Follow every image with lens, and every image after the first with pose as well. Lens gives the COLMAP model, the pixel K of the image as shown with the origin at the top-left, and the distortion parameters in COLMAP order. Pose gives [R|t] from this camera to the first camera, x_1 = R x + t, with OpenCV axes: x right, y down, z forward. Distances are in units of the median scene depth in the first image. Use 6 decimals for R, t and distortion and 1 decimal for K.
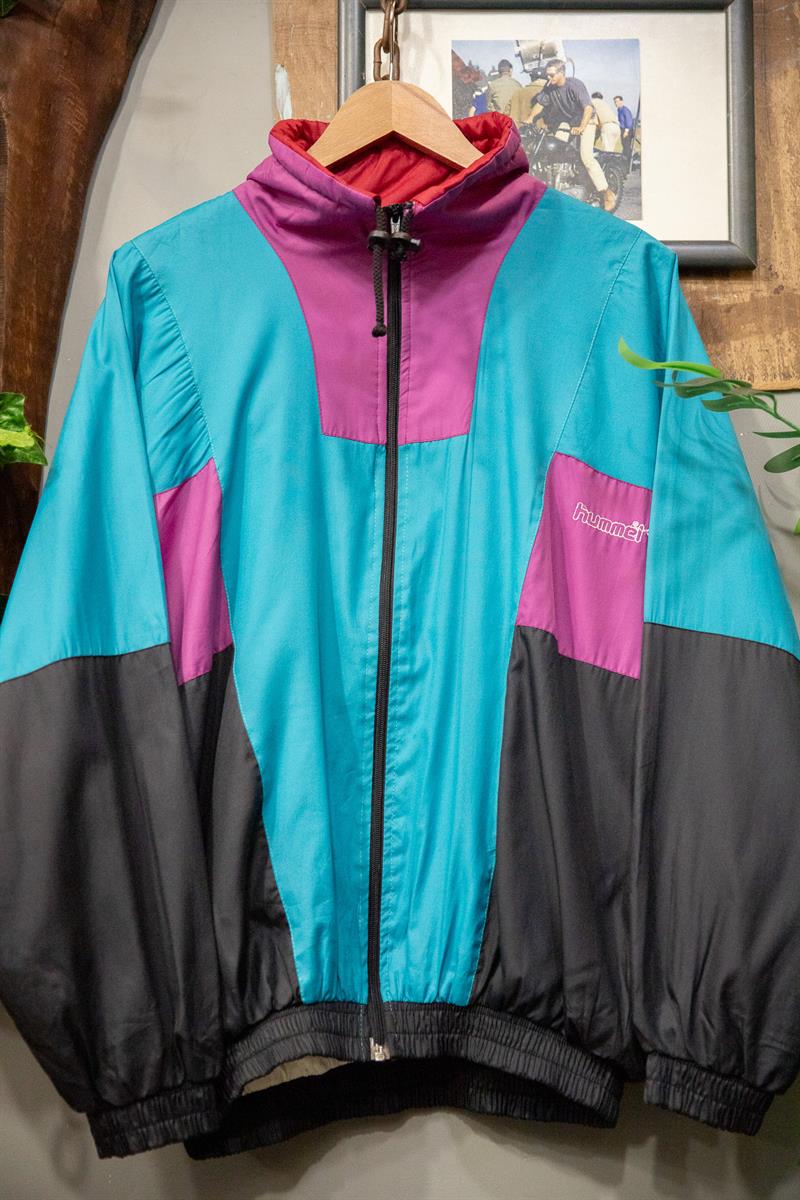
lens RADIAL K [[1825.7, 0, 400.0], [0, 1825.7, 600.0], [0, 0, 1]] dist [0.127795, 0.101751]
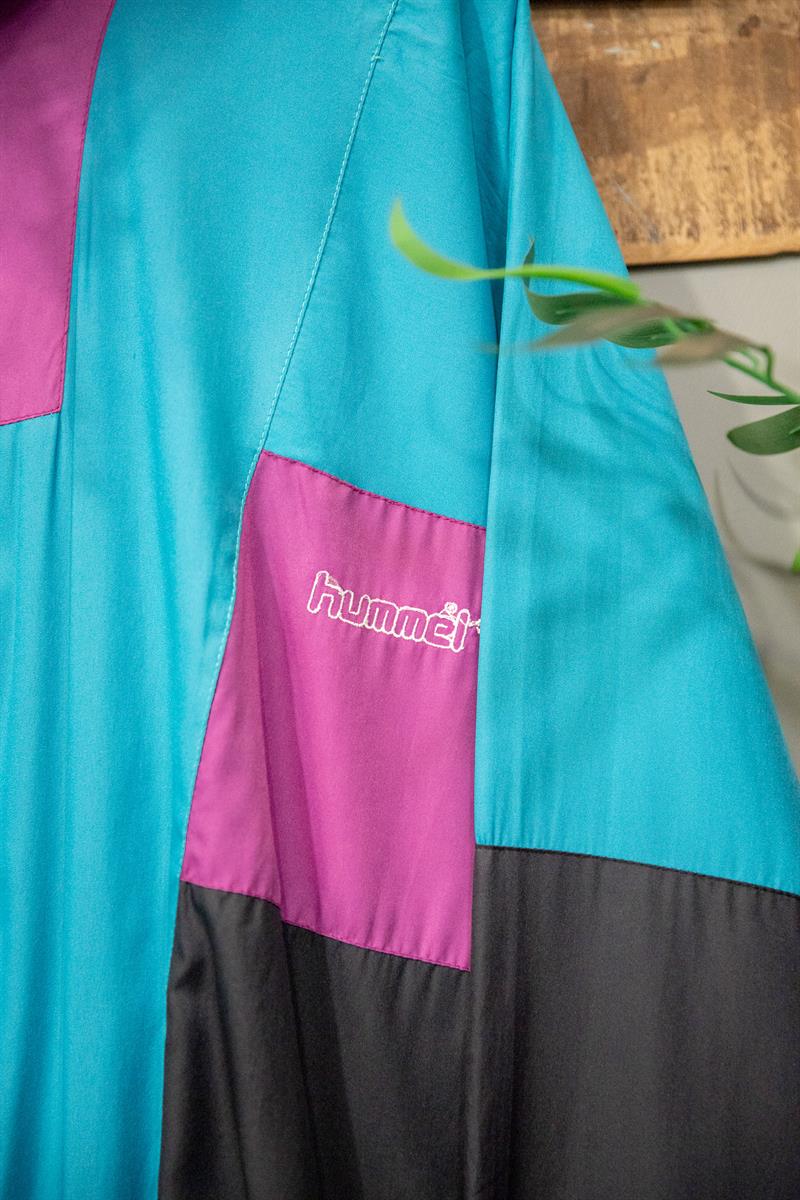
lens RADIAL K [[2202.8, 0, 400.0], [0, 2202.8, 600.0], [0, 0, 1]] dist [0.142460, 0.264687]
pose [[0.995467, -0.051024, 0.080265, 0.074723], [0.037539, 0.986186, 0.161335, -0.131284], [-0.087388, -0.157590, 0.983630, 0.482899]]
